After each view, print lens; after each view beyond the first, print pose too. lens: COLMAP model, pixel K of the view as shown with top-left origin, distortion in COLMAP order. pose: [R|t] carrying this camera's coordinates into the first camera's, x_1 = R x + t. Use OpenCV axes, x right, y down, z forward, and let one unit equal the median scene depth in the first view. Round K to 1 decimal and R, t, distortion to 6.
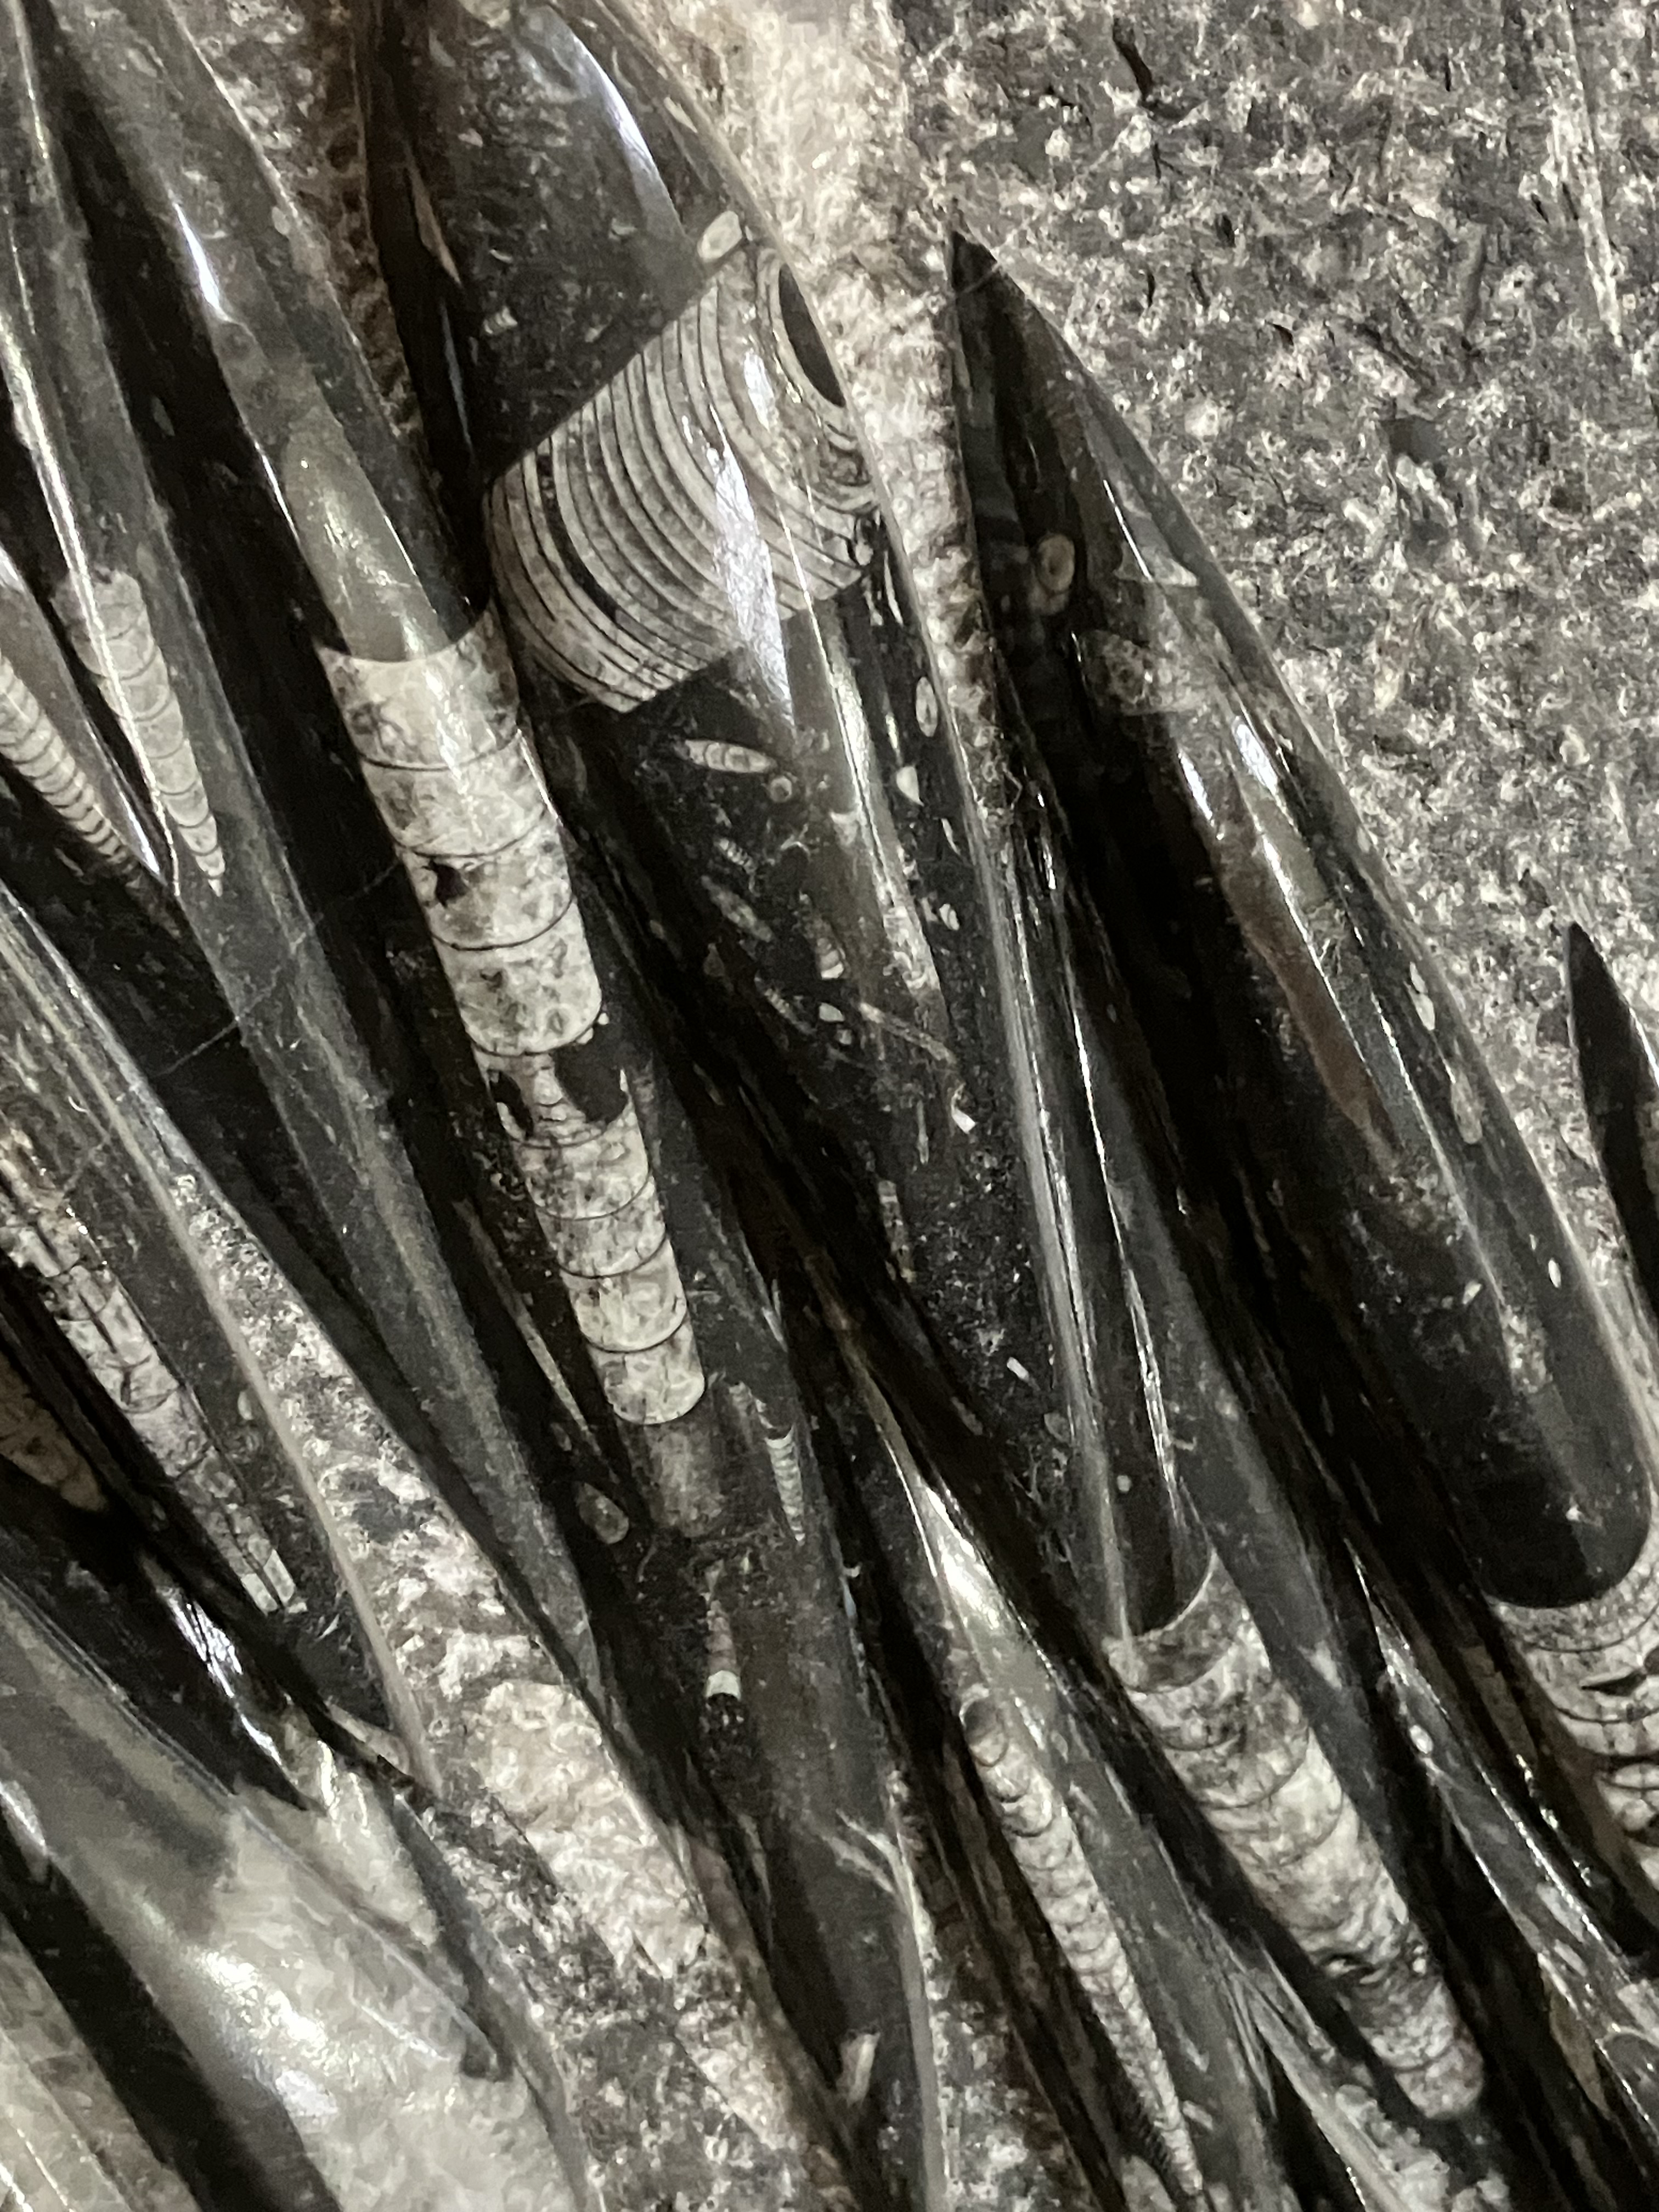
lens RADIAL K [[3550.1, 0, 777.6], [0, 3550.1, 1011.8], [0, 0, 1]] dist [0.094043, 0.000000]
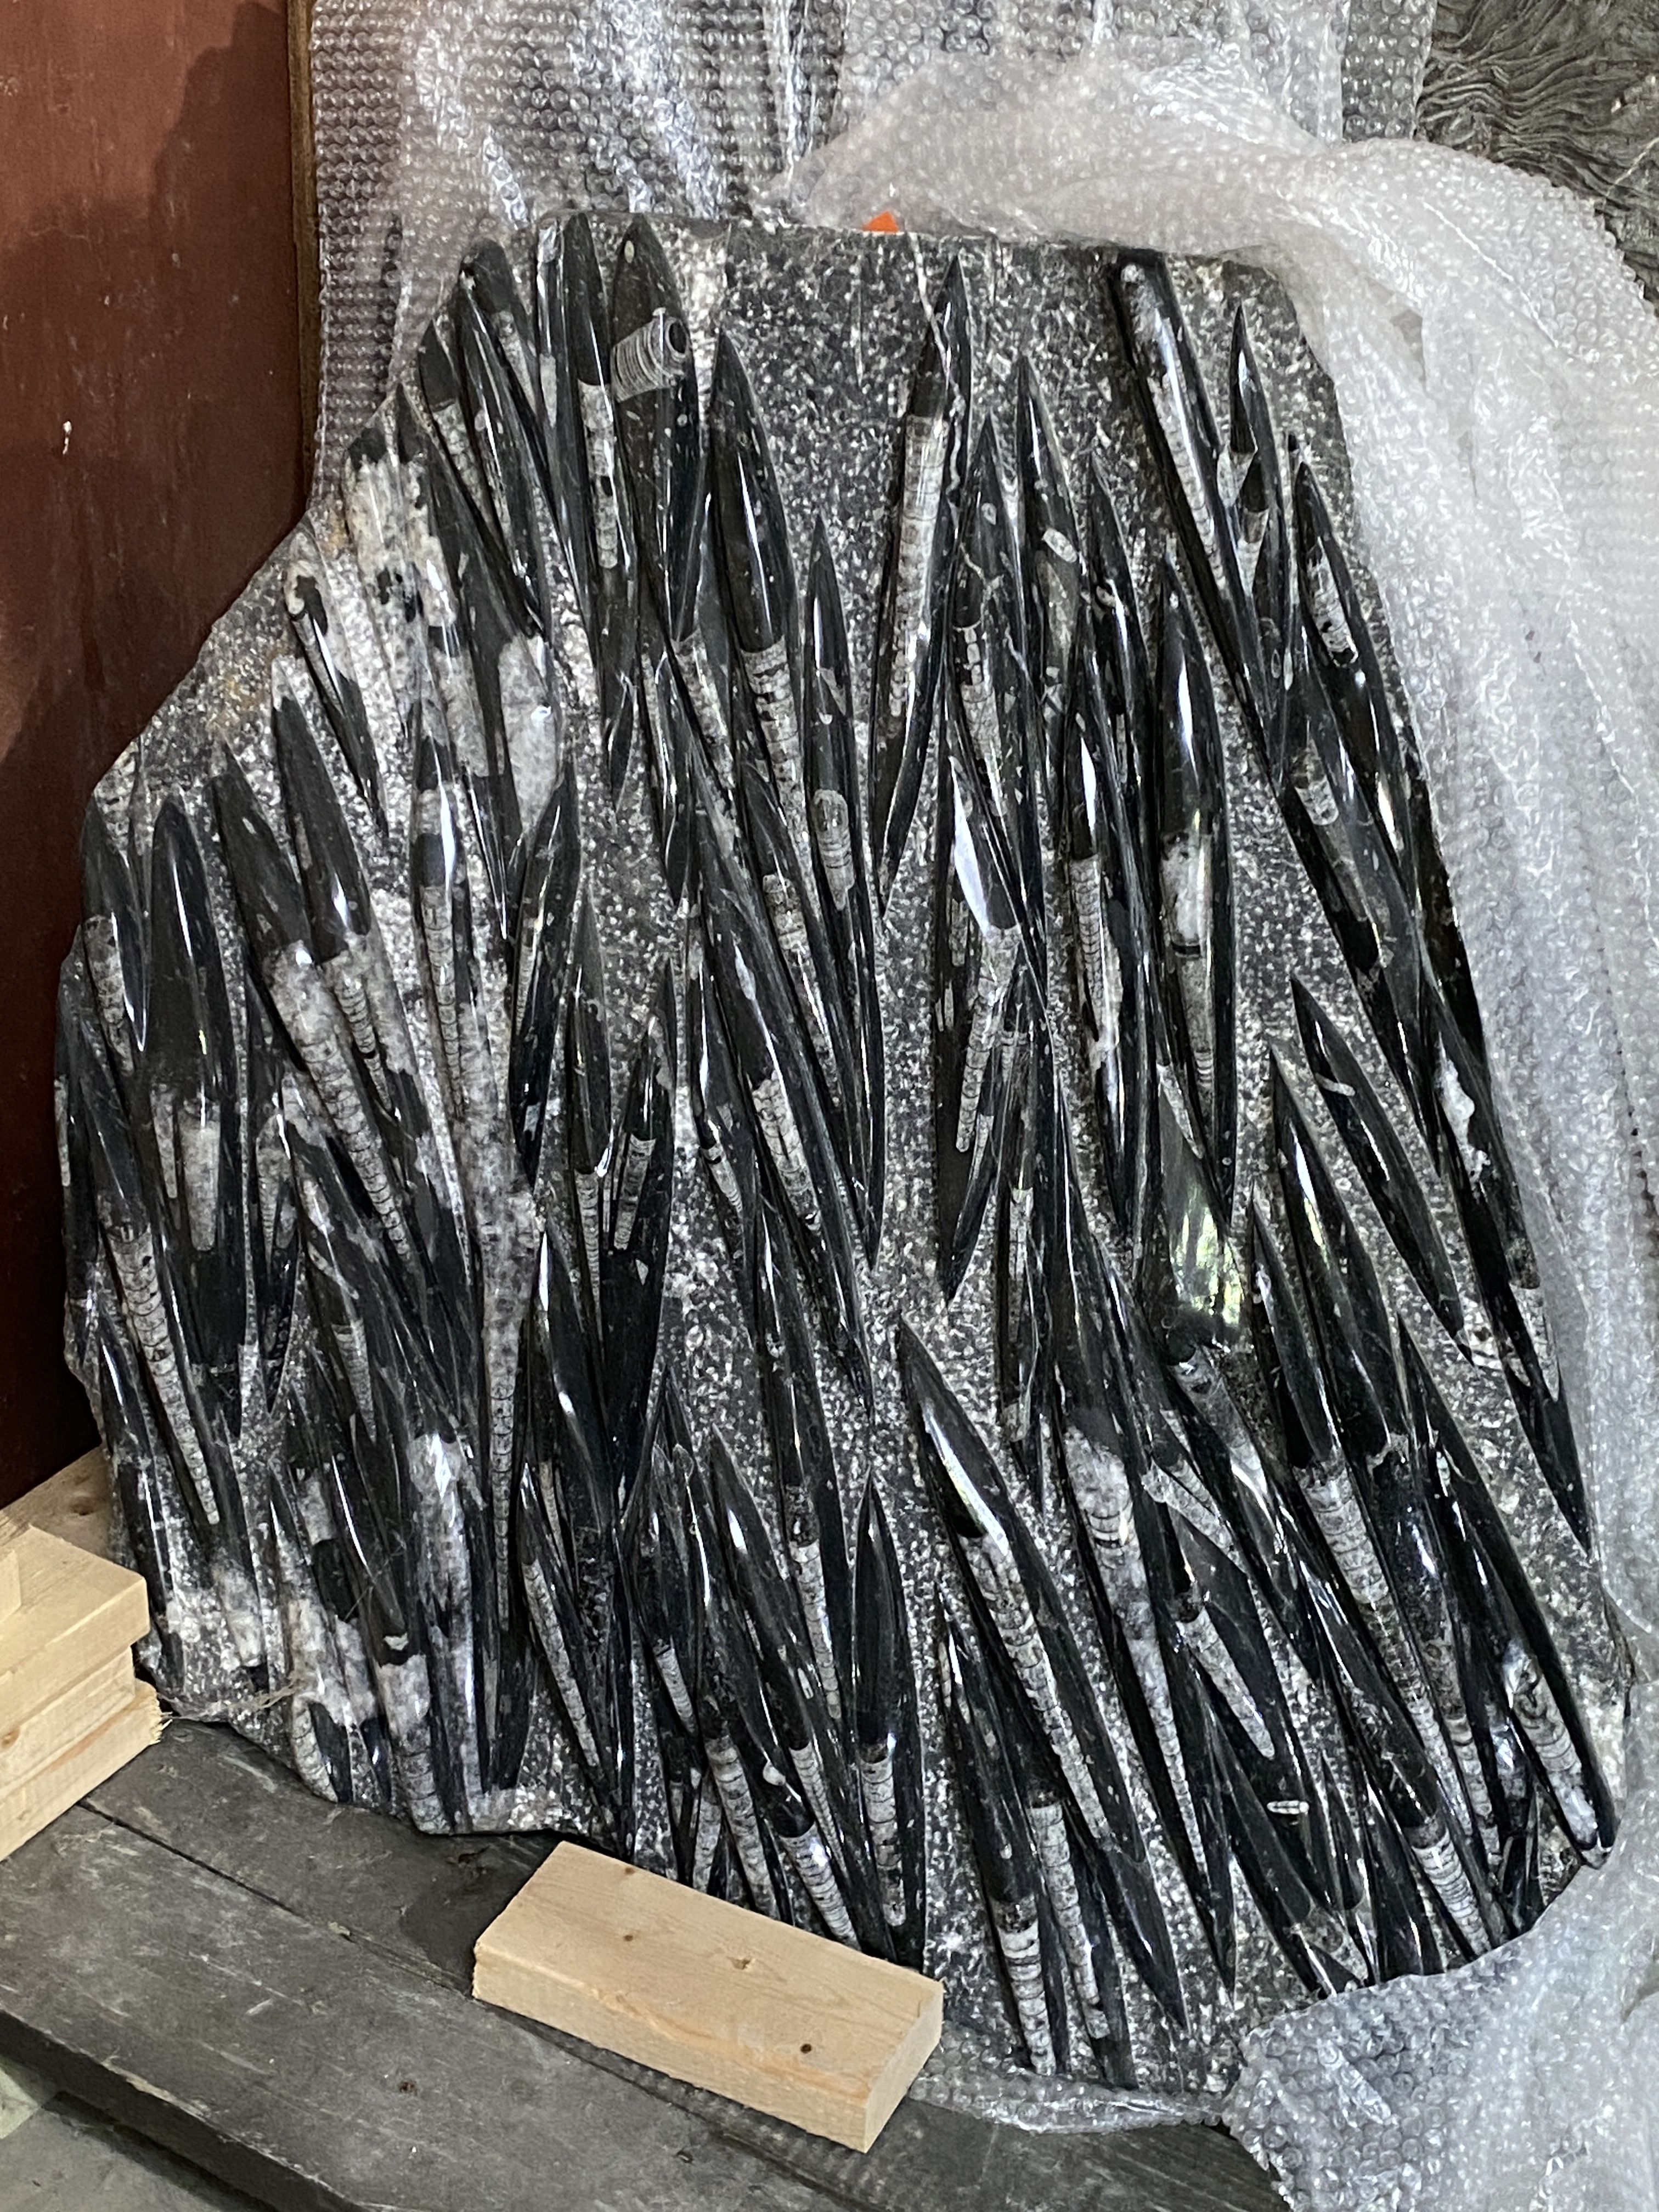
lens RADIAL K [[3112.6, 0, 828.4], [0, 3112.6, 1092.0], [0, 0, 1]] dist [0.030460, 0.000000]
pose [[0.807373, 0.305513, -0.504788, 2.359967], [-0.337406, 0.940888, 0.029797, 0.520500], [0.484052, 0.146261, 0.862729, -2.157192]]
